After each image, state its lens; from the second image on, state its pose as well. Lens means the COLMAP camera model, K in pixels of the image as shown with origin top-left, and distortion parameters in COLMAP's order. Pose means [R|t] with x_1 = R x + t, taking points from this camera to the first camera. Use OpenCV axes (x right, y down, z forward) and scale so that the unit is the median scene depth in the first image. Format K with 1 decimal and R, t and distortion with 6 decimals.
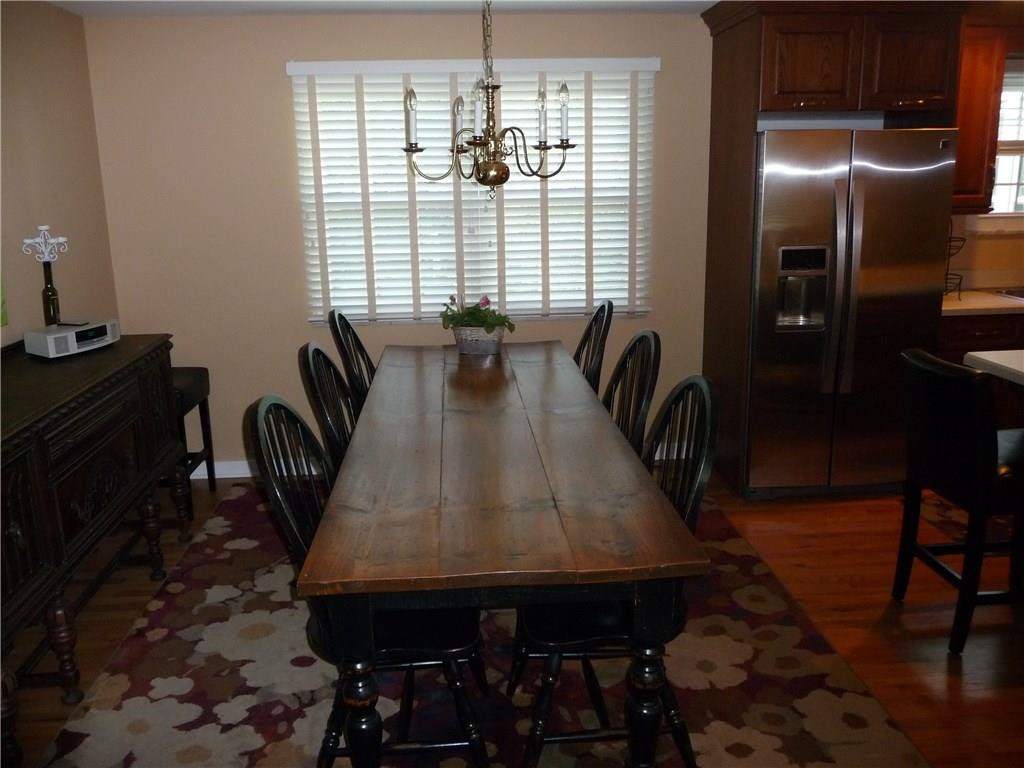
lens RADIAL K [[852.1, 0, 513.2], [0, 852.1, 382.3], [0, 0, 1]] dist [-0.043212, 0.038015]
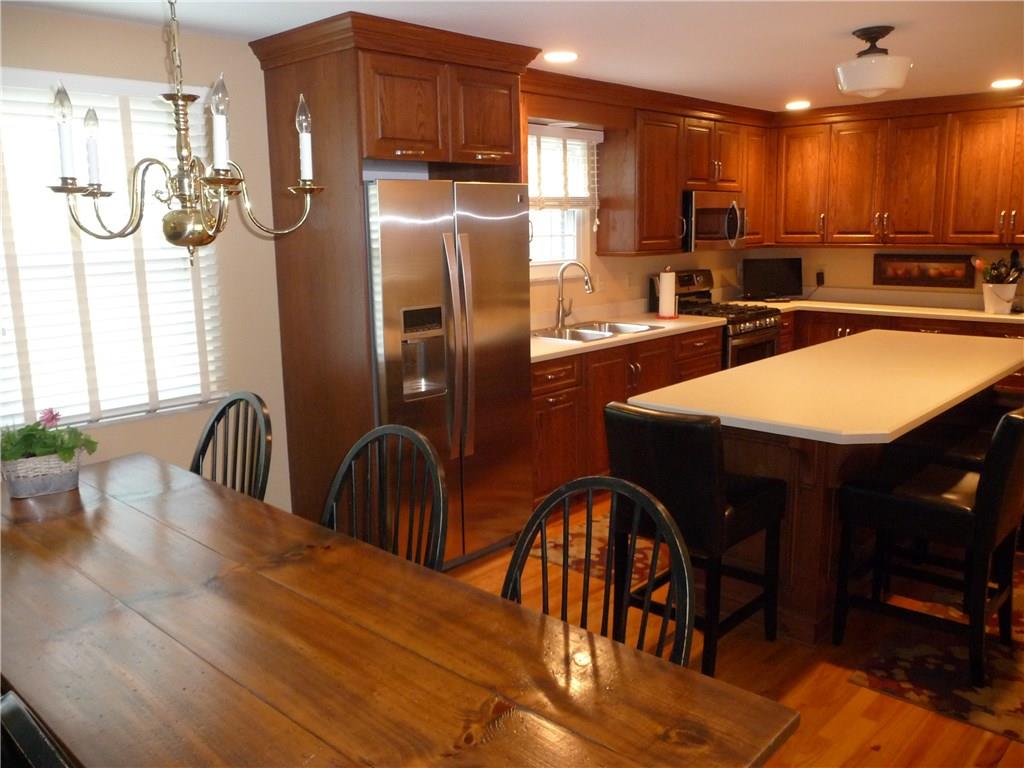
lens RADIAL K [[852.1, 0, 506.0], [0, 852.1, 381.3], [0, 0, 1]] dist [-0.043212, 0.038015]
pose [[0.739660, -0.119506, 0.662285, -0.207827], [0.162102, 0.986769, -0.002984, -0.061863], [-0.653166, 0.109565, 0.749246, 0.257305]]
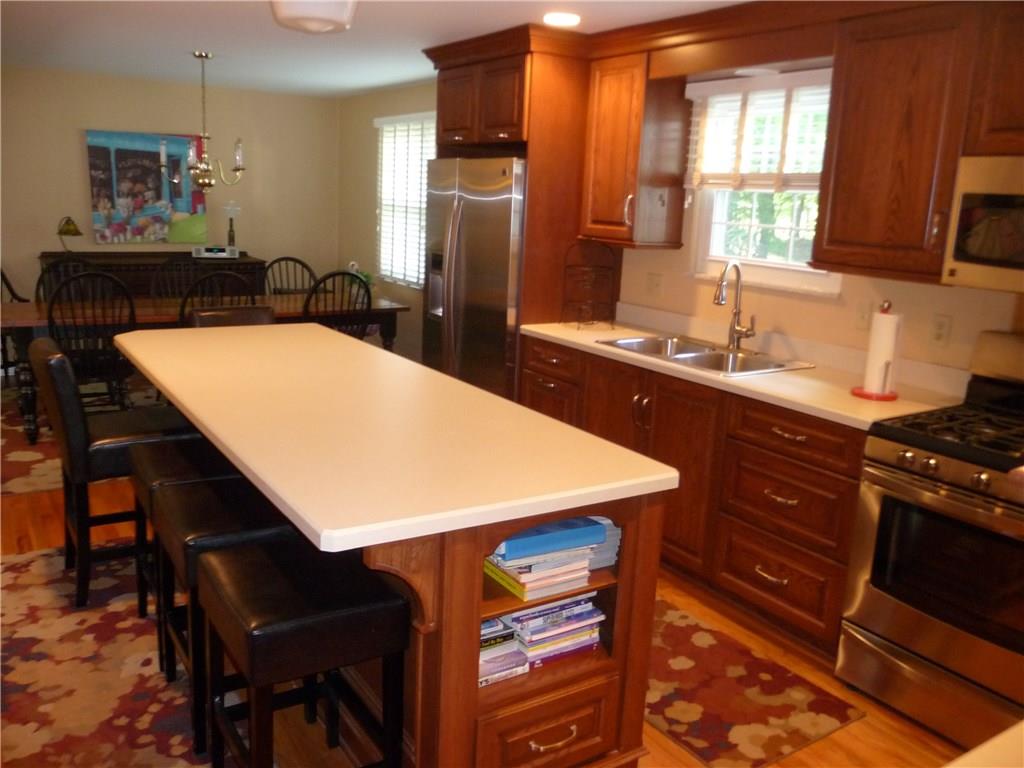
lens RADIAL K [[852.1, 0, 511.7], [0, 852.1, 385.6], [0, 0, 1]] dist [-0.043212, 0.038015]
pose [[0.479324, 0.227703, -0.847585, 1.486073], [-0.258476, 0.959549, 0.111609, -0.136947], [0.838712, 0.165583, 0.518791, 0.467684]]
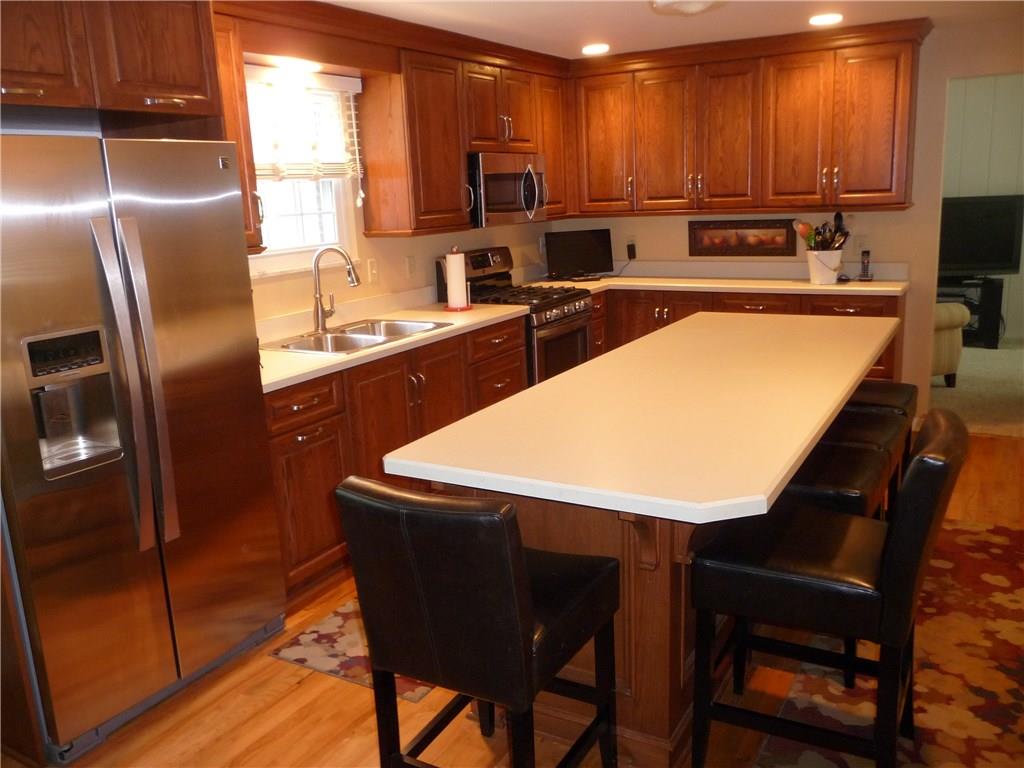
lens RADIAL K [[852.1, 0, 506.6], [0, 852.1, 381.7], [0, 0, 1]] dist [-0.043212, 0.038015]
pose [[0.574371, -0.188013, 0.796711, 0.042885], [0.225227, 0.971999, 0.067006, -0.094868], [-0.787001, 0.140955, 0.600634, 0.400830]]
